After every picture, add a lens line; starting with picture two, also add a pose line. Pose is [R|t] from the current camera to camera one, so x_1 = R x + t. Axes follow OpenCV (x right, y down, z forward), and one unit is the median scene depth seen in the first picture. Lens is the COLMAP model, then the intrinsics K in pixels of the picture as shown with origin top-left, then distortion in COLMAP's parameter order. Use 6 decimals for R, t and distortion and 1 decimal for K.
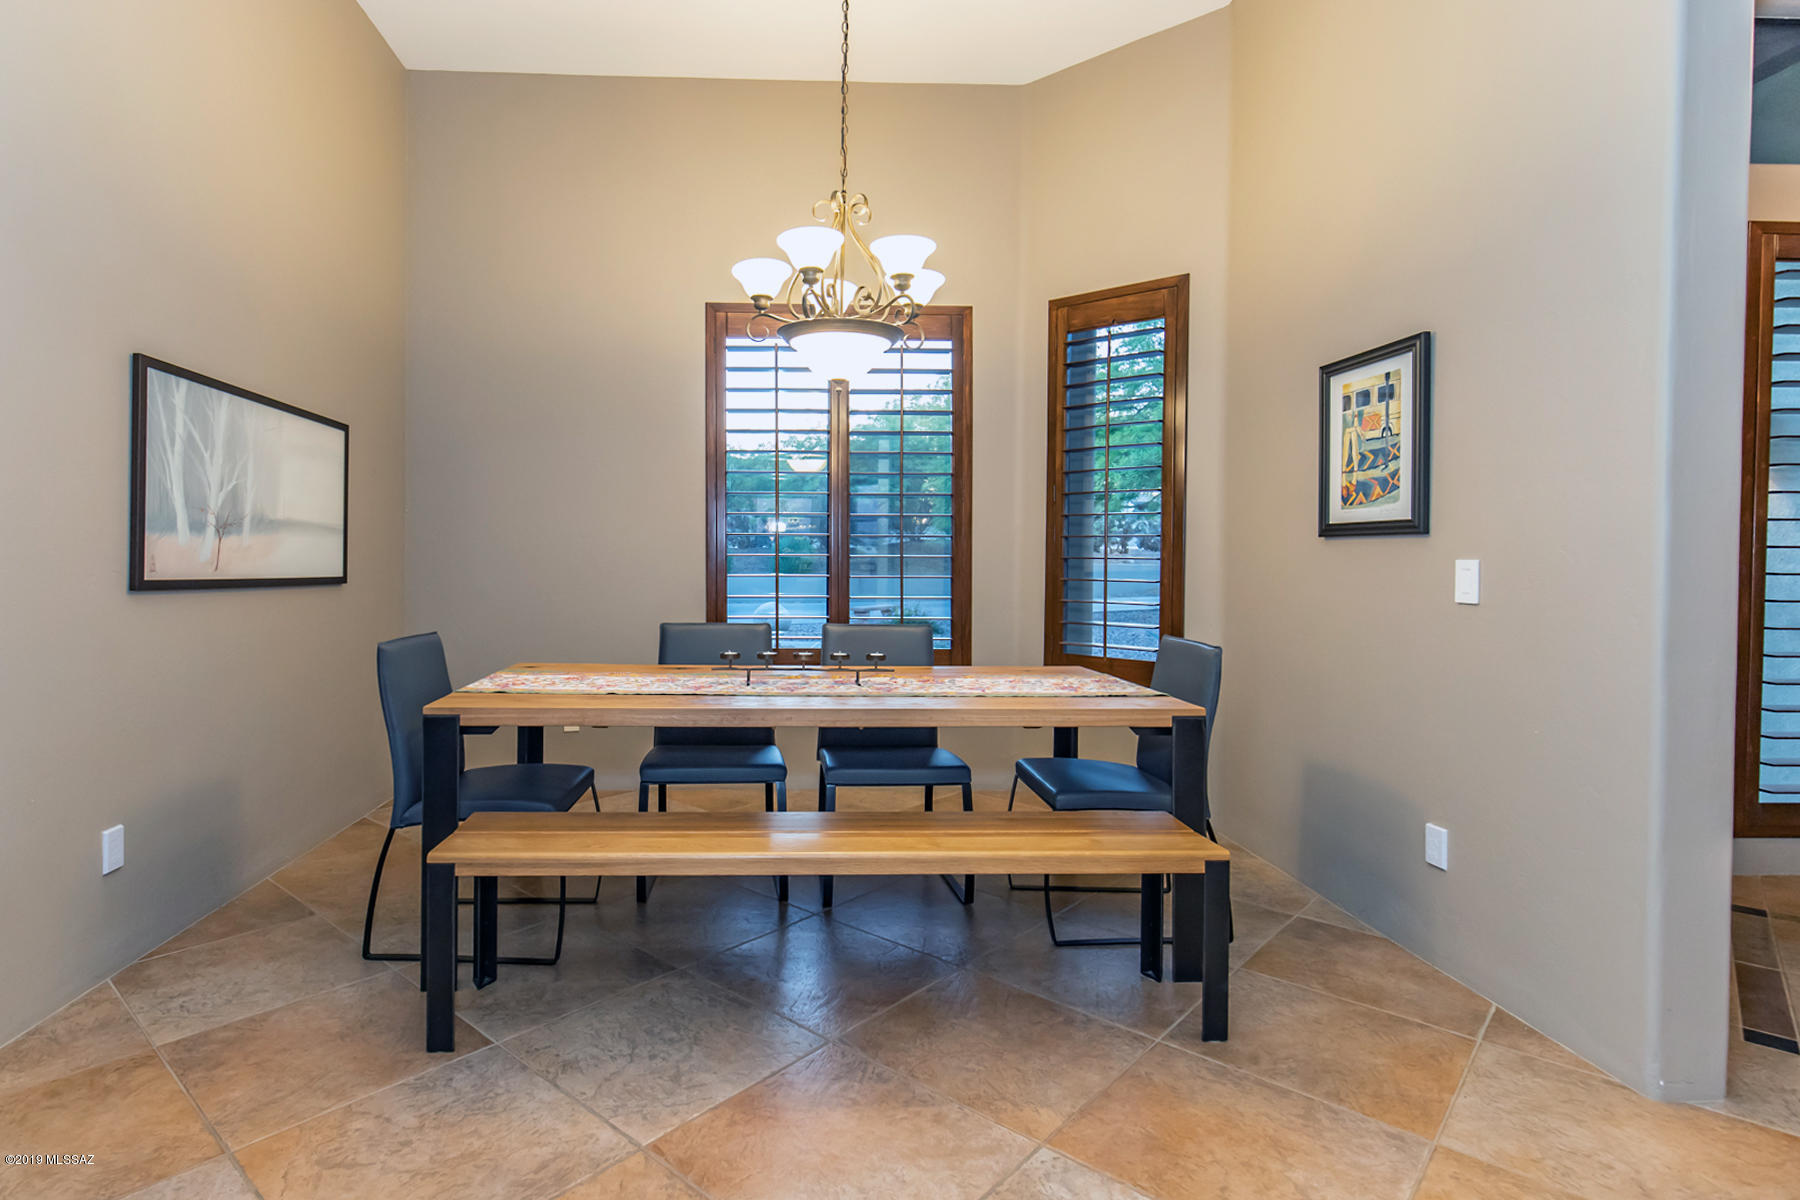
lens RADIAL K [[910.9, 0, 899.7], [0, 910.9, 590.2], [0, 0, 1]] dist [0.002948, 0.000202]
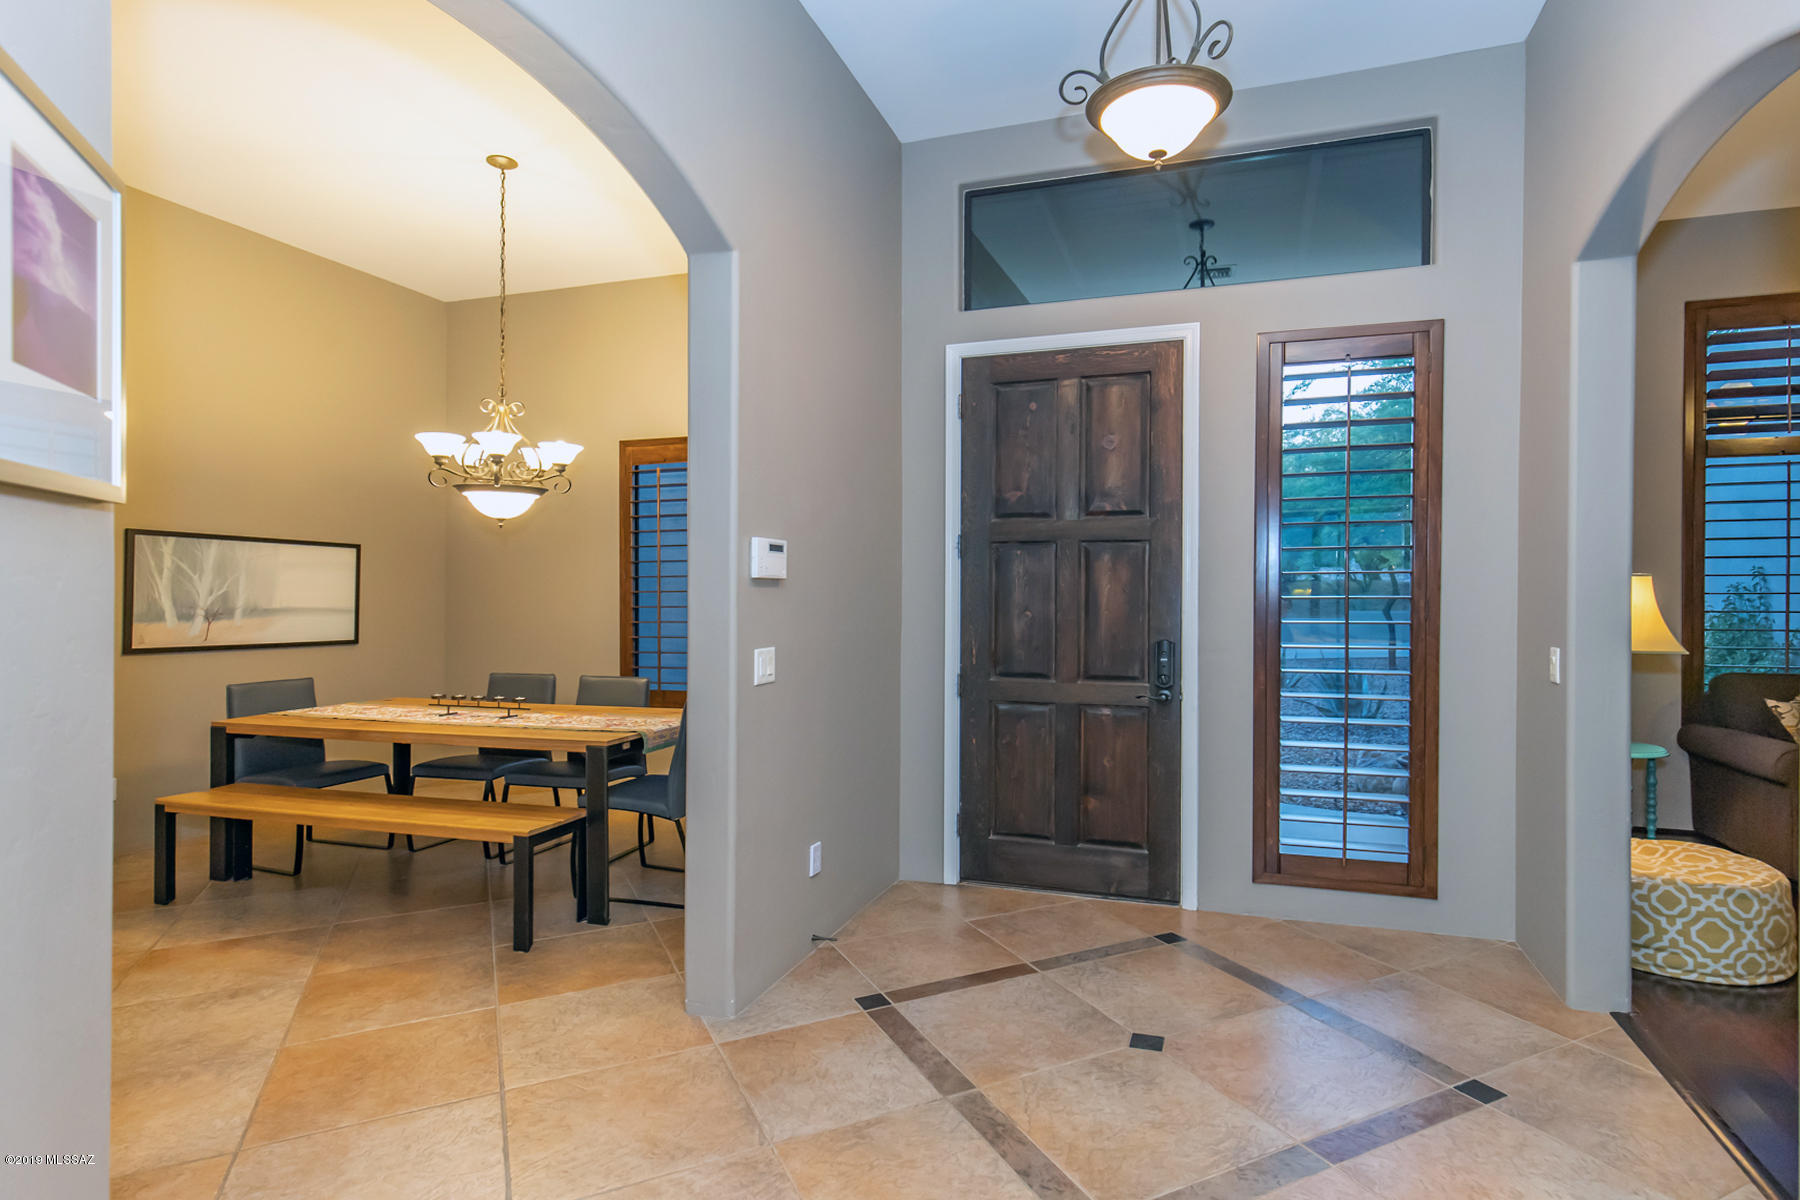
lens RADIAL K [[836.5, 0, 902.5], [0, 836.5, 606.9], [0, 0, 1]] dist [-0.001325, -0.000142]
pose [[0.953470, -0.008936, -0.301355, 1.034980], [-0.001626, 0.999394, -0.034780, -0.033936], [0.301483, 0.033651, 0.952877, -0.135250]]
